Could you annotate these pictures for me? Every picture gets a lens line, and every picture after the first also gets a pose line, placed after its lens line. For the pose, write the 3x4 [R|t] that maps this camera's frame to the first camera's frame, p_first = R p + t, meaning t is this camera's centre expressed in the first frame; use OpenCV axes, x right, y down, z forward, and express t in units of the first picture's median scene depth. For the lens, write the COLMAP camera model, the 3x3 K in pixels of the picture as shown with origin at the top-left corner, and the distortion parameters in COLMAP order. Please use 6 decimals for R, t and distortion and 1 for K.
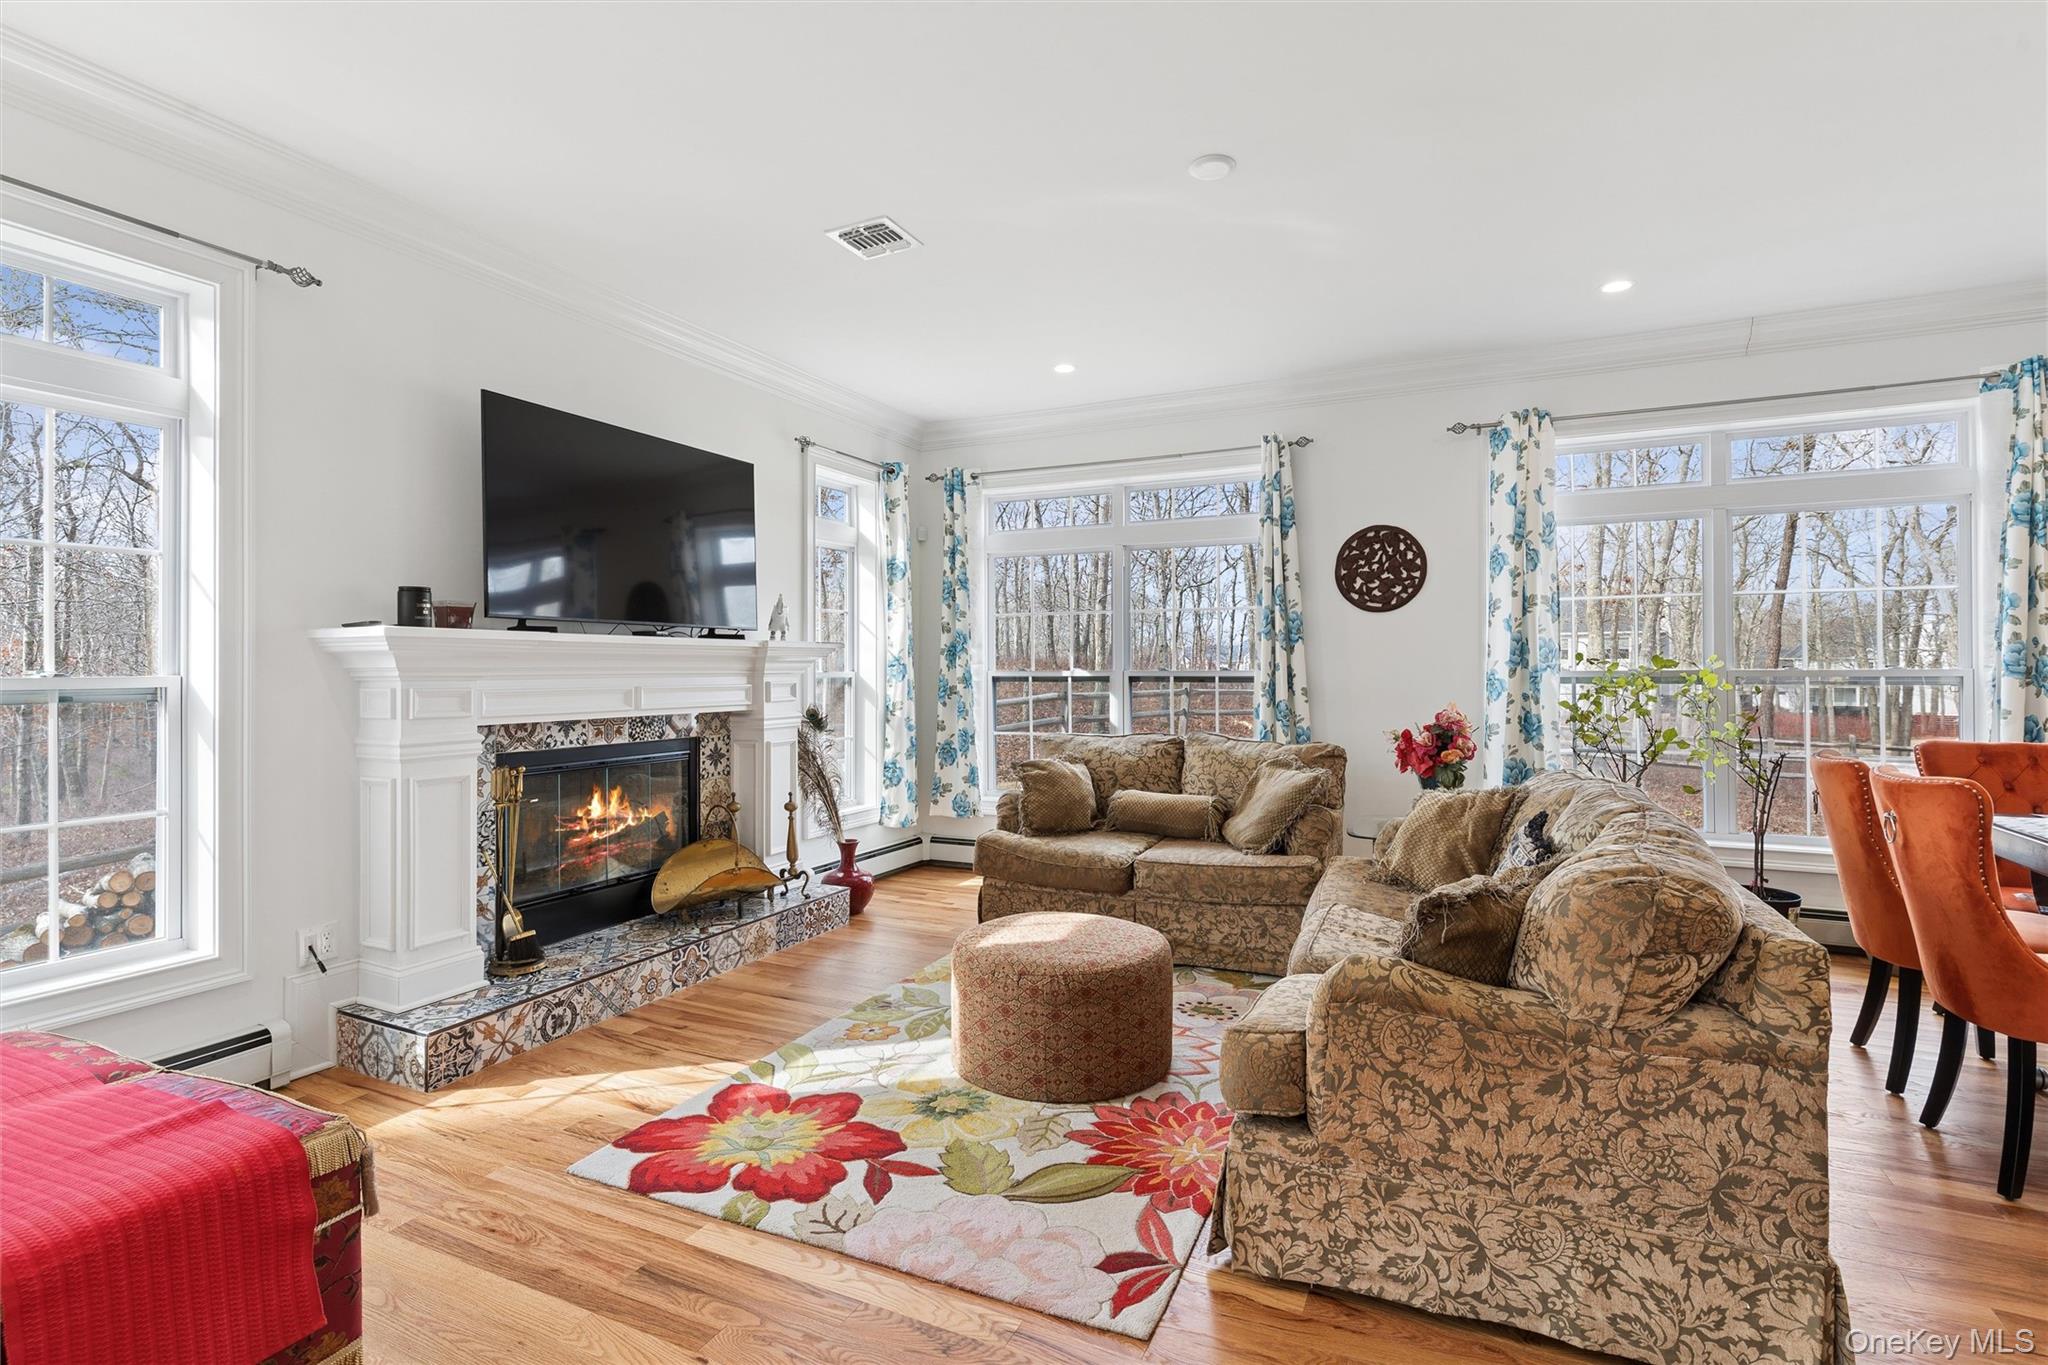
lens RADIAL K [[978.8, 0, 1026.9], [0, 978.8, 666.8], [0, 0, 1]] dist [-0.001431, 0.001628]
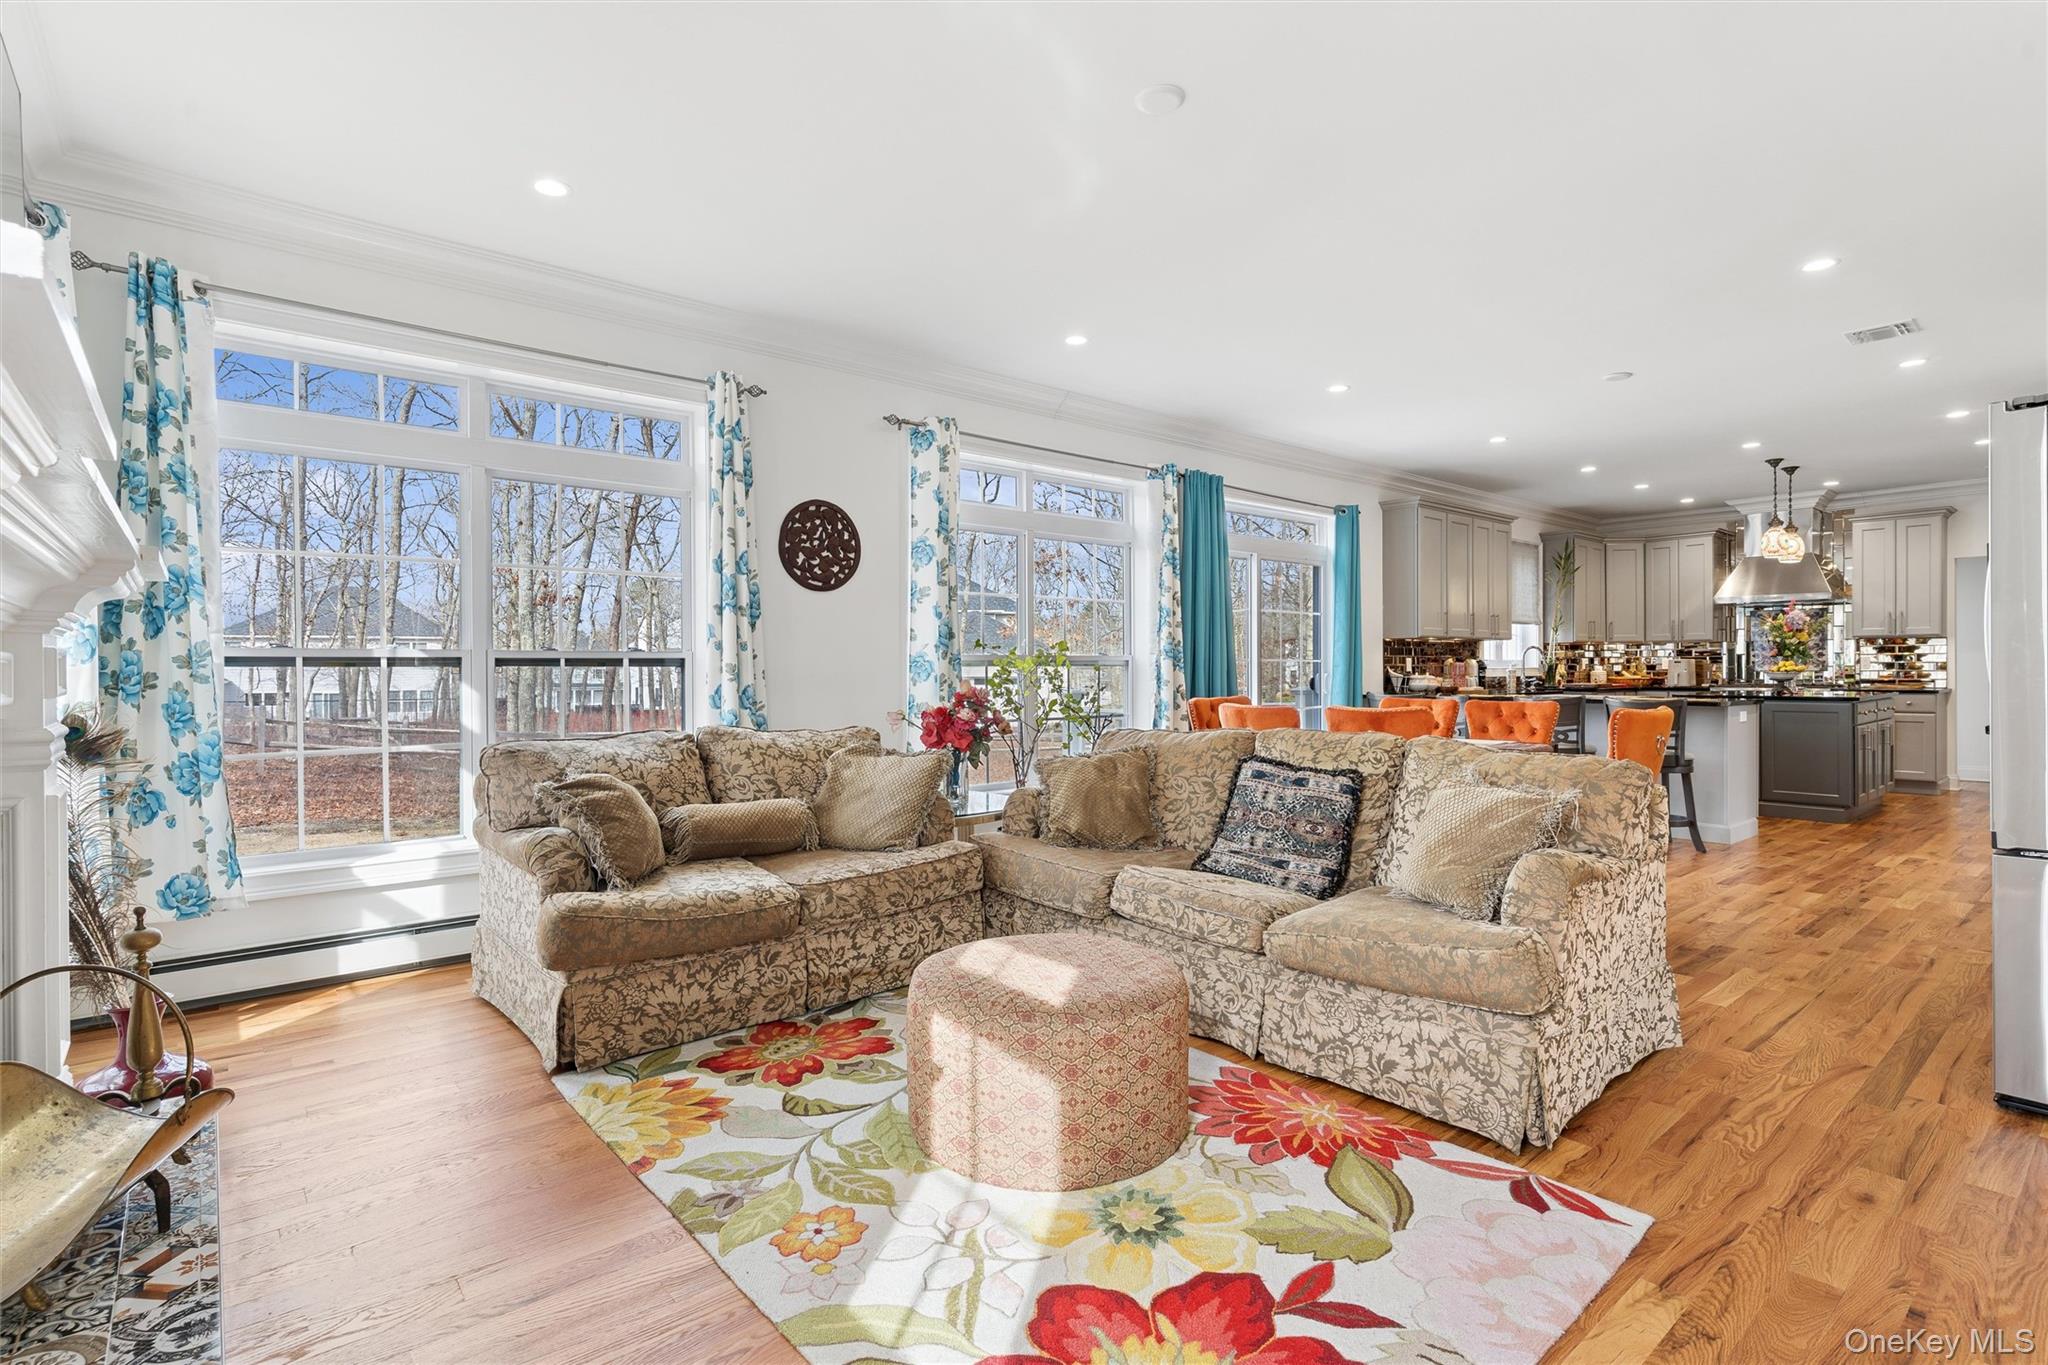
lens RADIAL K [[978.8, 0, 995.7], [0, 978.8, 677.7], [0, 0, 1]] dist [-0.001431, 0.001628]
pose [[0.417610, -0.004517, 0.908615, -0.570938], [0.002461, 0.999990, 0.003841, 0.033055], [-0.908623, 0.000632, 0.417617, 0.581878]]
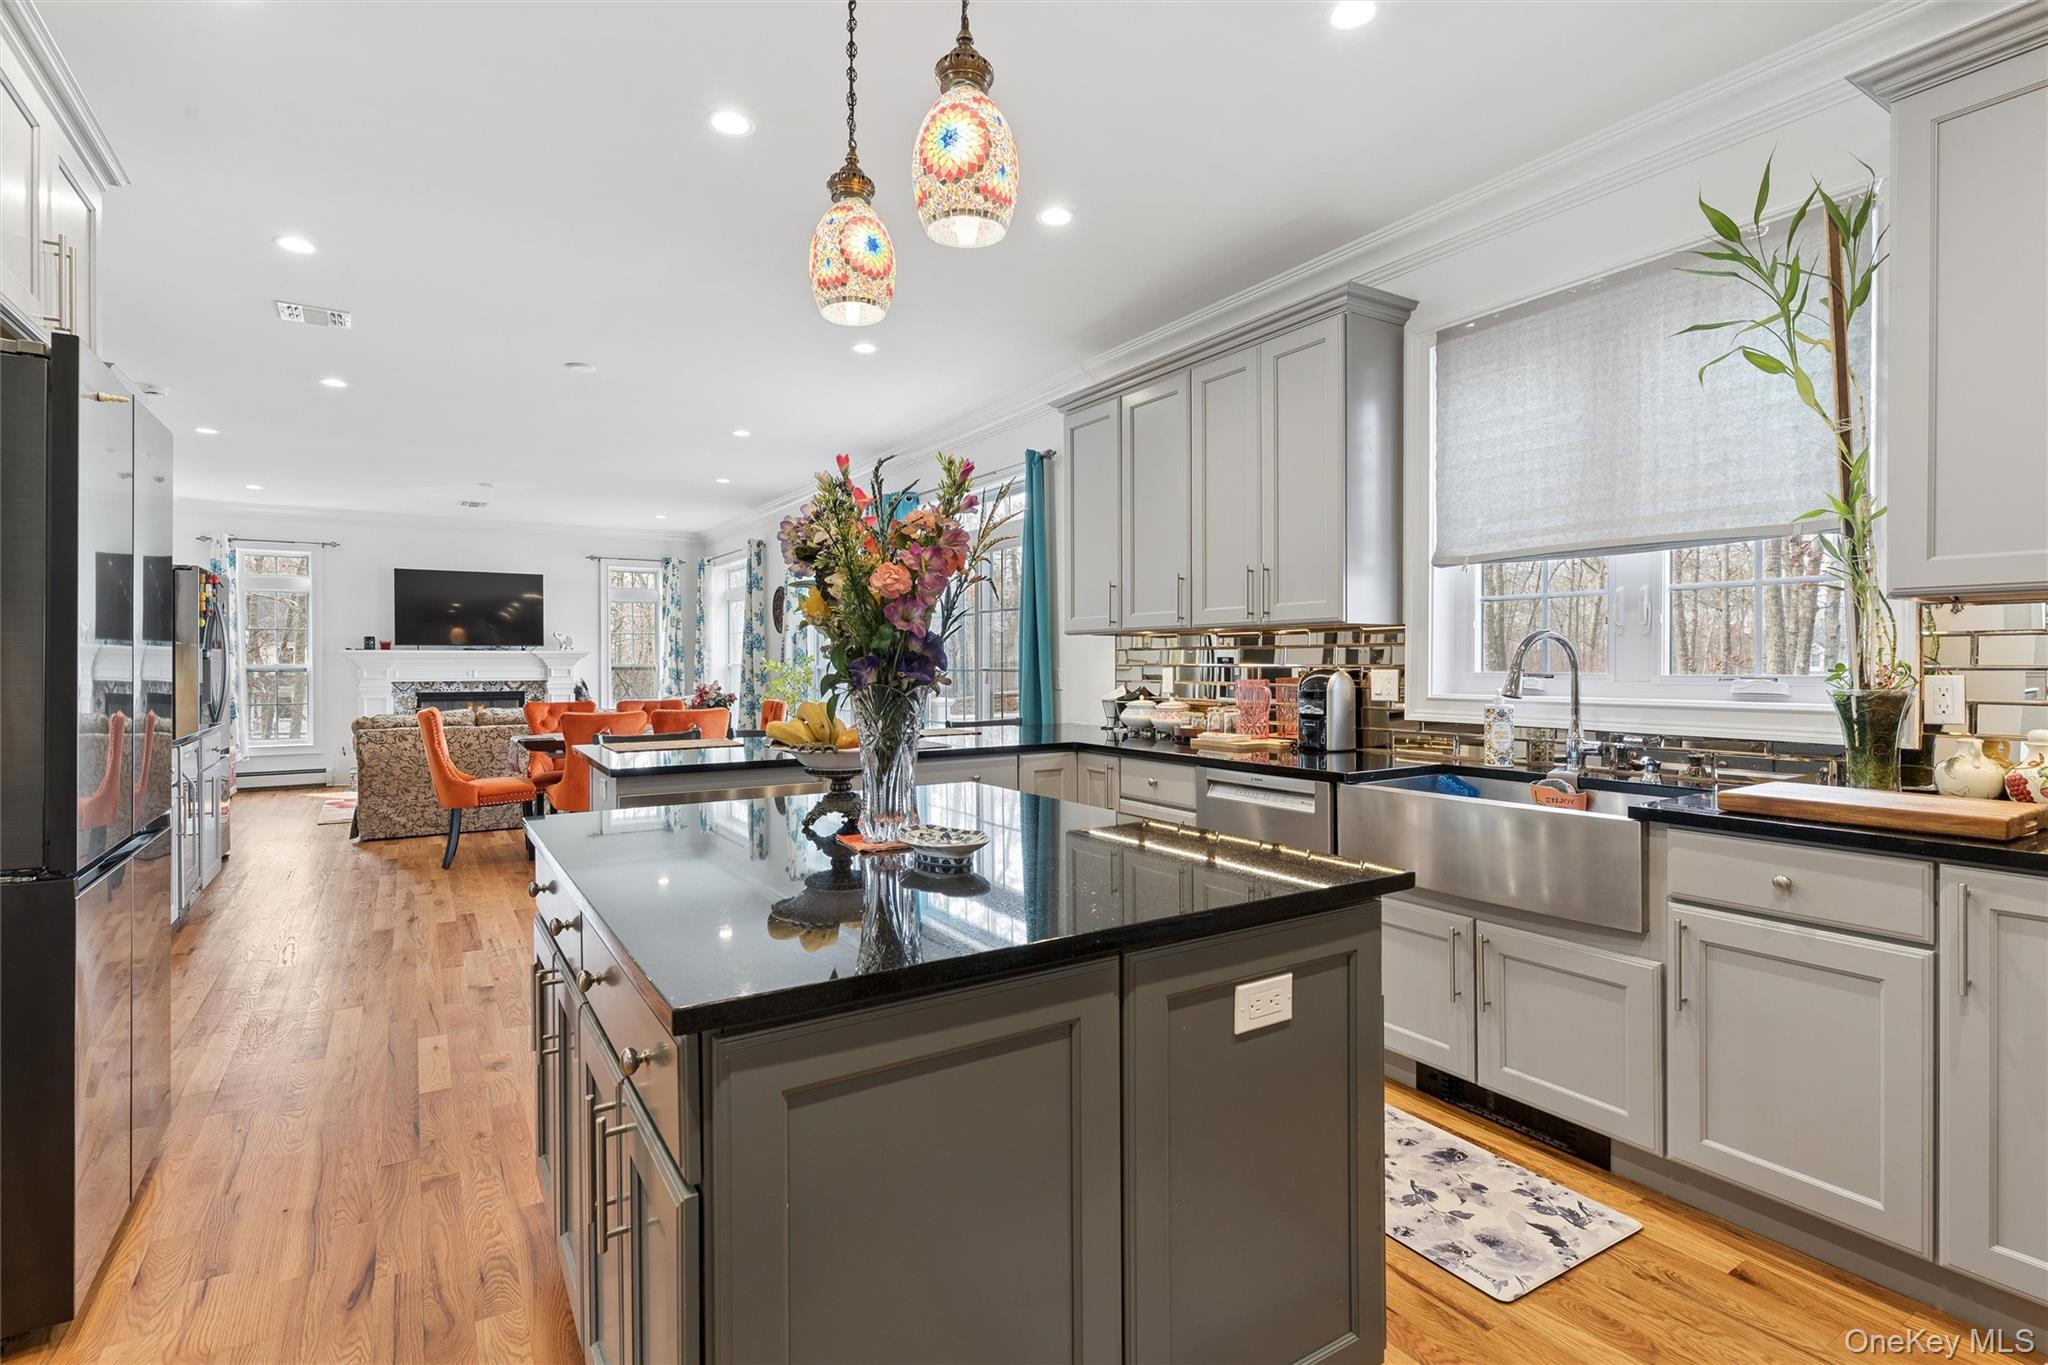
lens RADIAL K [[978.8, 0, 1021.9], [0, 978.8, 669.5], [0, 0, 1]] dist [-0.001431, 0.001628]
pose [[0.846574, 0.001301, -0.532269, 2.205307], [0.004715, 0.999939, 0.009943, 0.001573], [0.532250, -0.010927, 0.846517, -0.427589]]
